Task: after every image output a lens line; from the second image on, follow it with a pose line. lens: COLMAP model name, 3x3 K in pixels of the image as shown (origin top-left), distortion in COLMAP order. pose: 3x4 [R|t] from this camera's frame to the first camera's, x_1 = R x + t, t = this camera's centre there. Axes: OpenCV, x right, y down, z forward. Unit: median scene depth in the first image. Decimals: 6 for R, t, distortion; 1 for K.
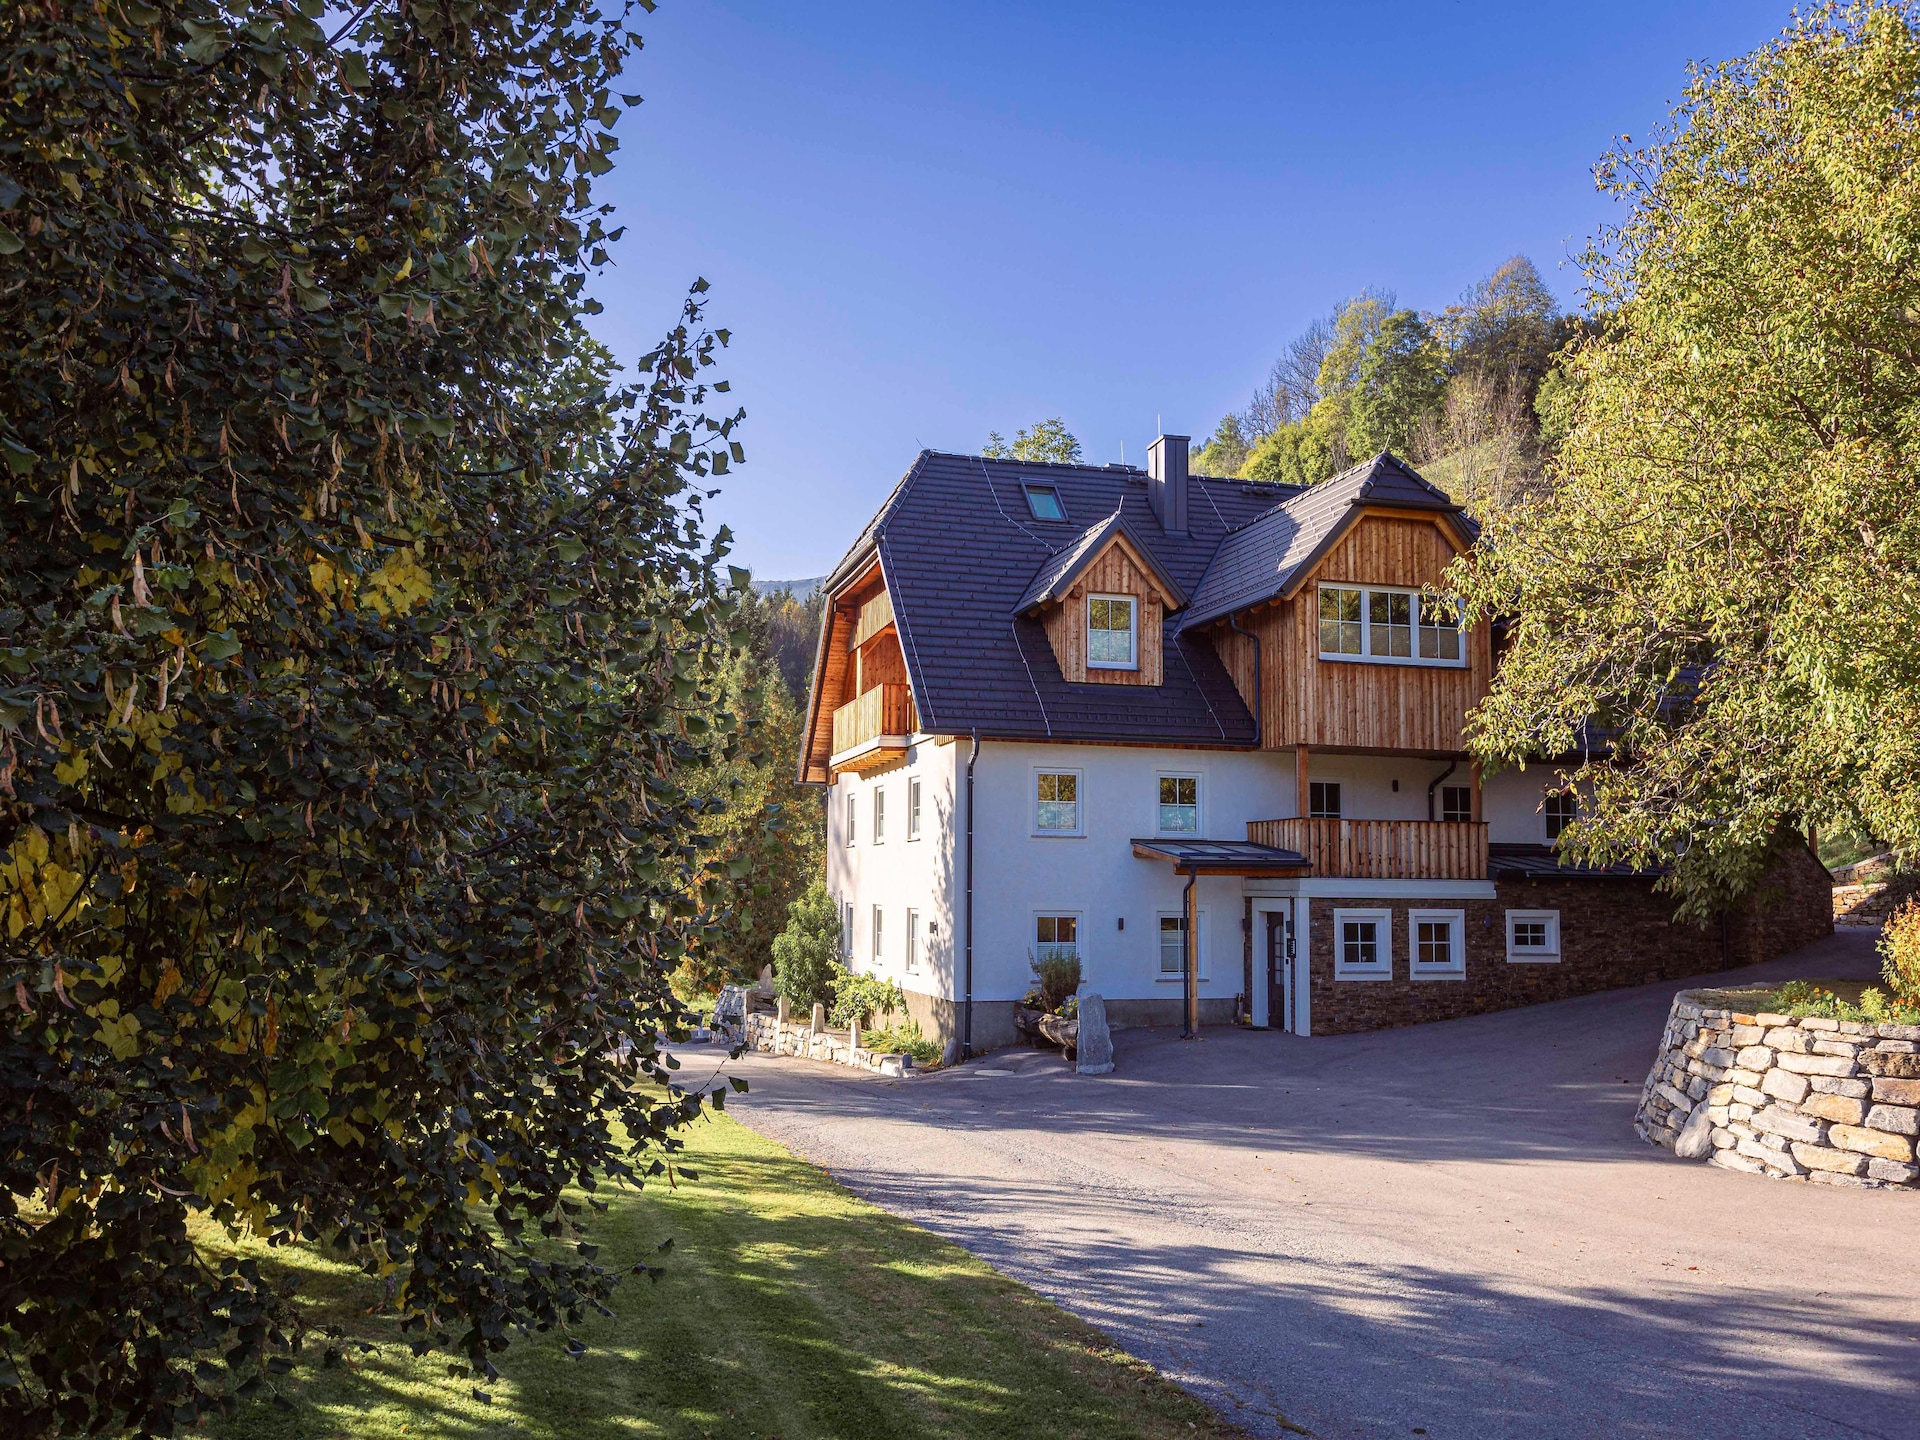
lens RADIAL K [[1503.5, 0, 959.9], [0, 1503.5, 733.9], [0, 0, 1]] dist [0.013311, -0.032425]
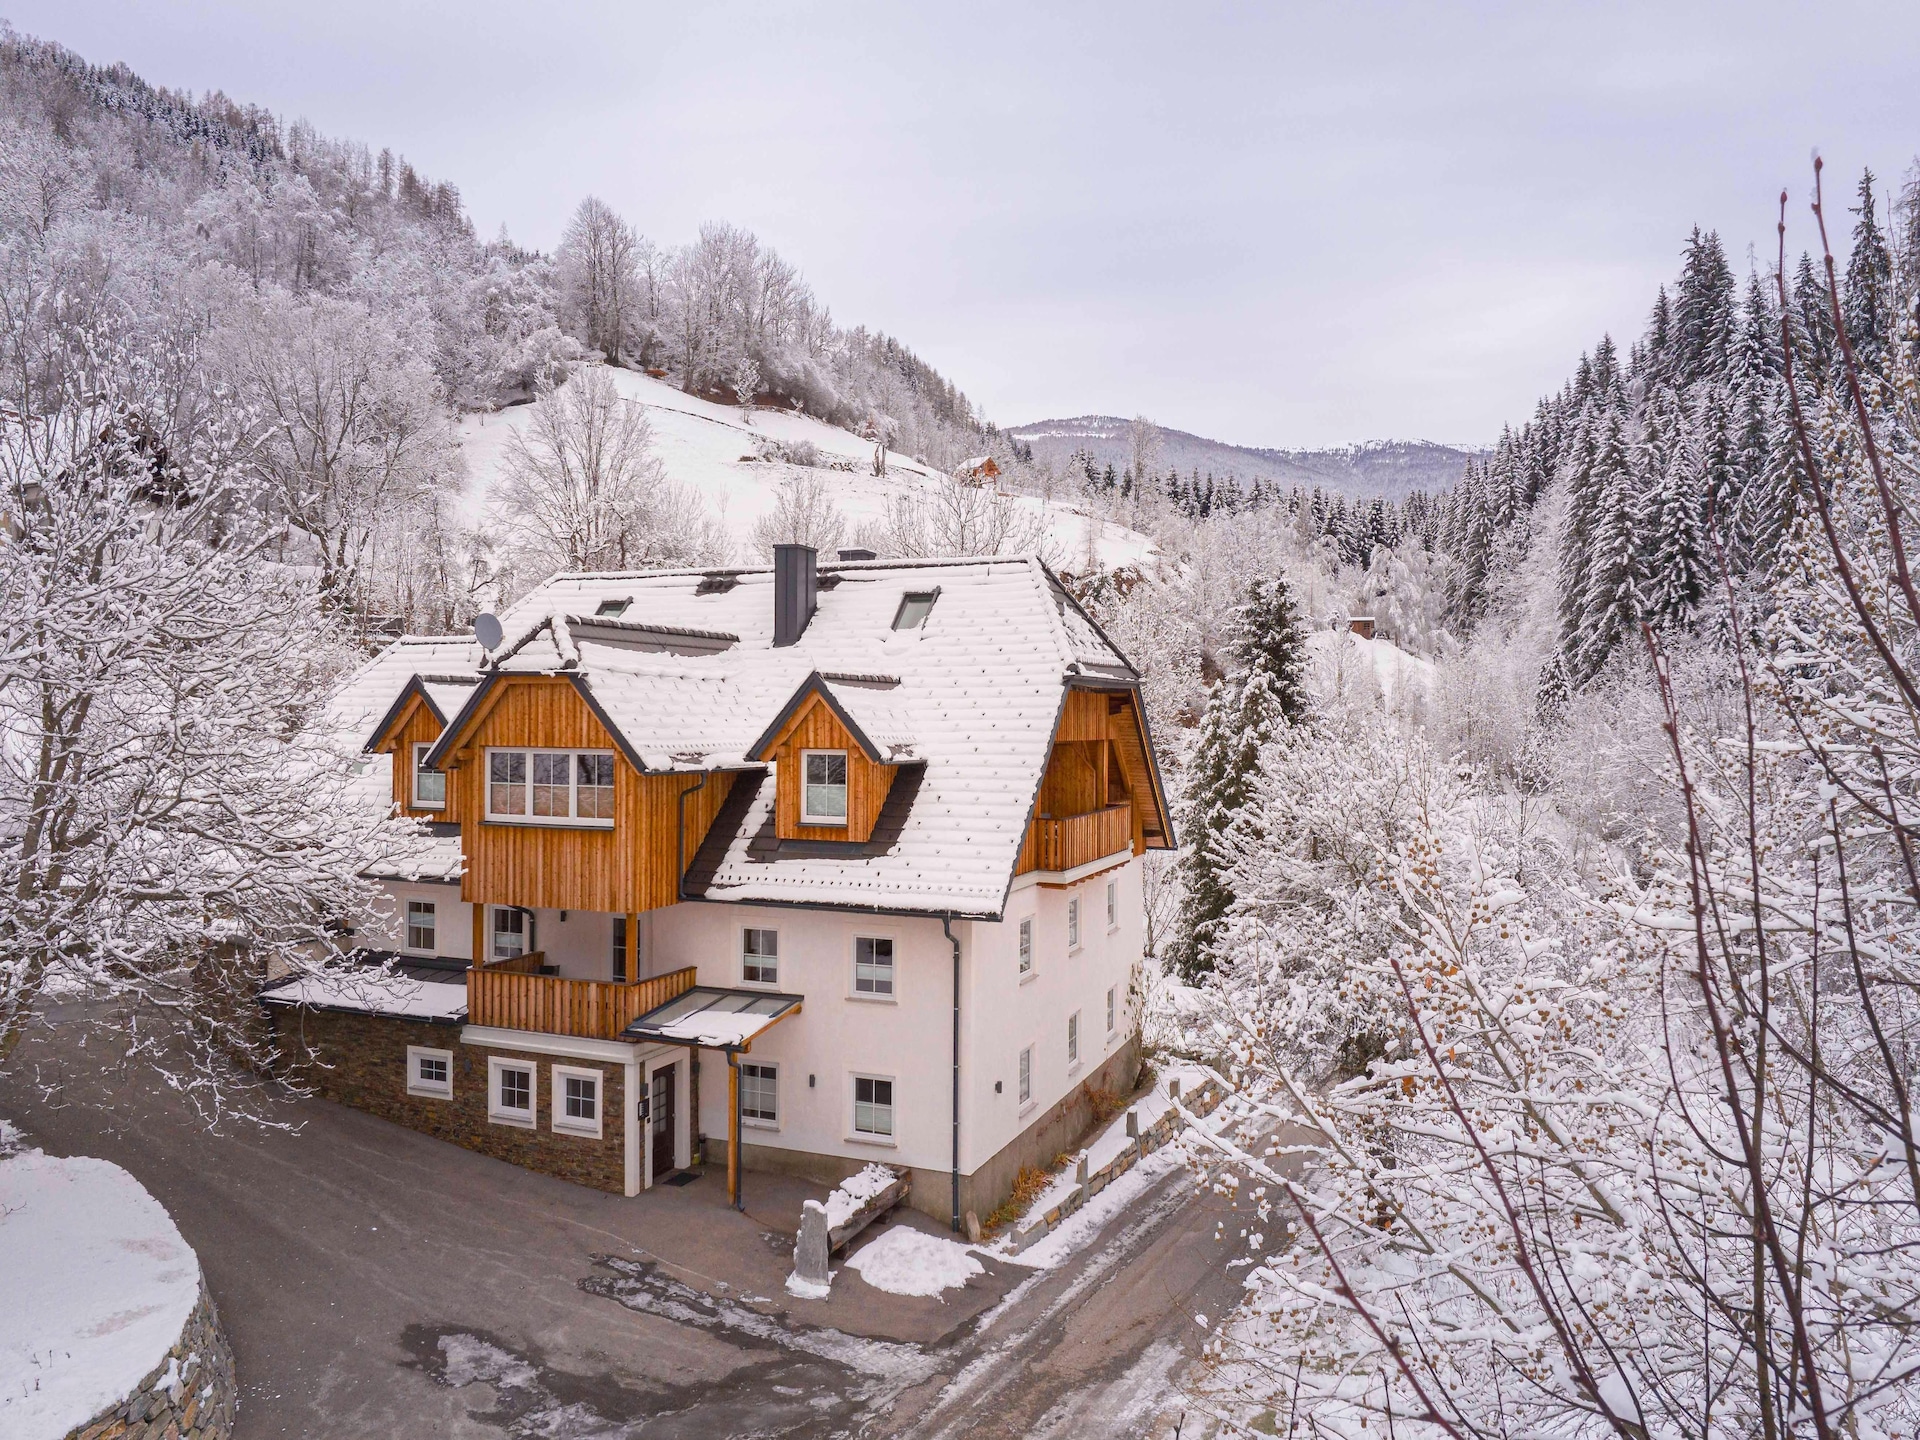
lens RADIAL K [[1339.6, 0, 960.8], [0, 1339.6, 717.1], [0, 0, 1]] dist [-0.031829, -0.004647]
pose [[0.799268, -0.007104, -0.600933, 1.063738], [0.057973, 0.996178, 0.065330, -0.163157], [0.598172, -0.087053, 0.796625, 0.453702]]
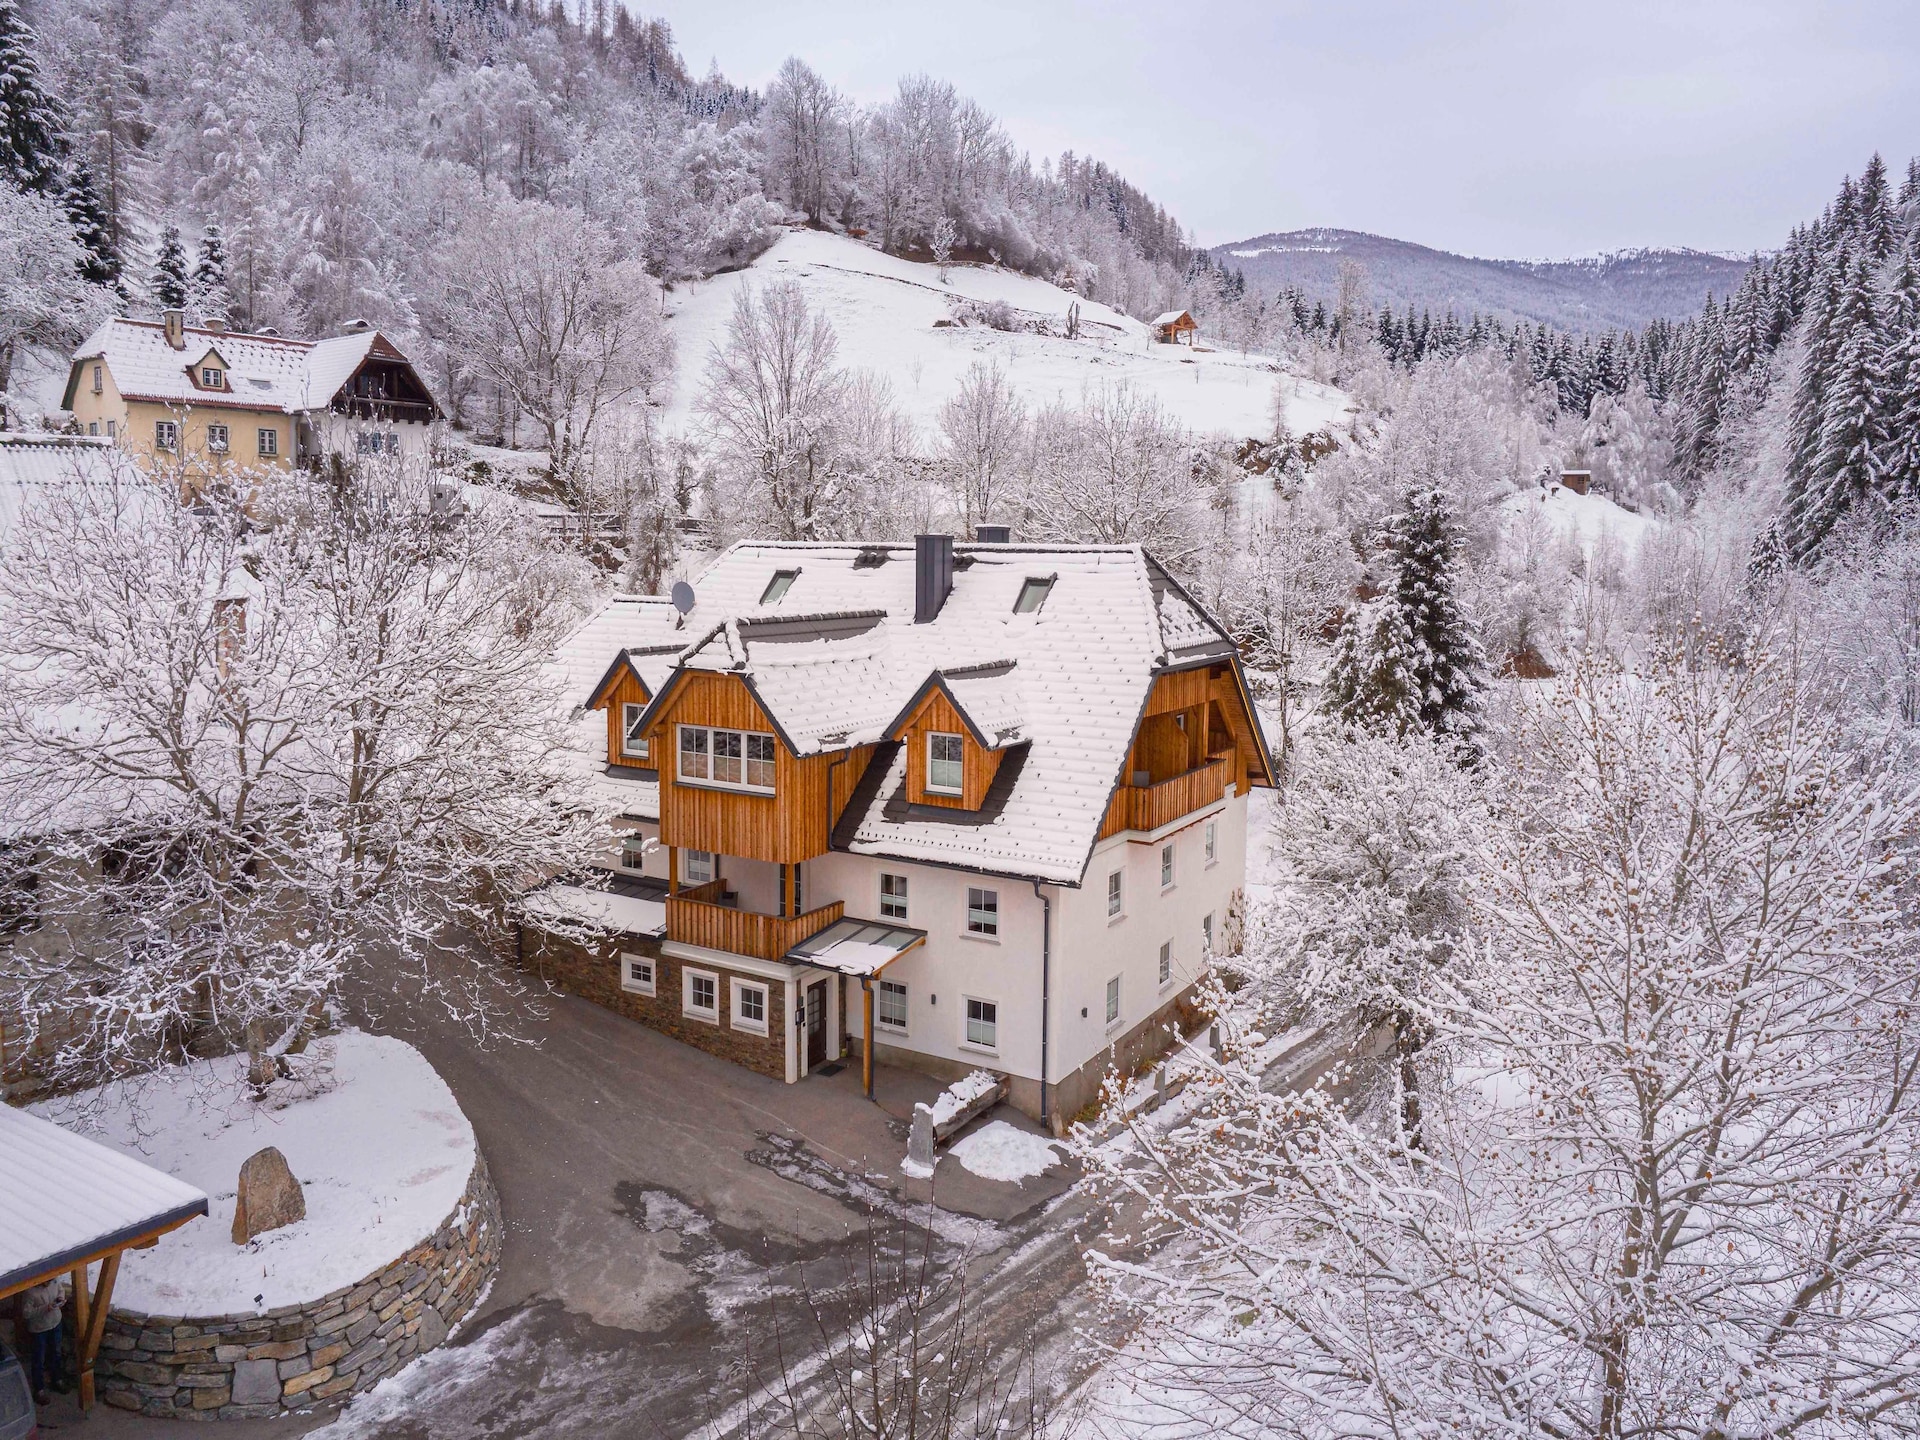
lens RADIAL K [[1335.4, 0, 960.1], [0, 1335.4, 682.9], [0, 0, 1]] dist [-0.033830, 0.004298]
pose [[0.697865, 0.066733, -0.713113, 1.233894], [0.063058, 0.986059, 0.153985, -0.298050], [0.713448, -0.152428, 0.683928, 0.384618]]
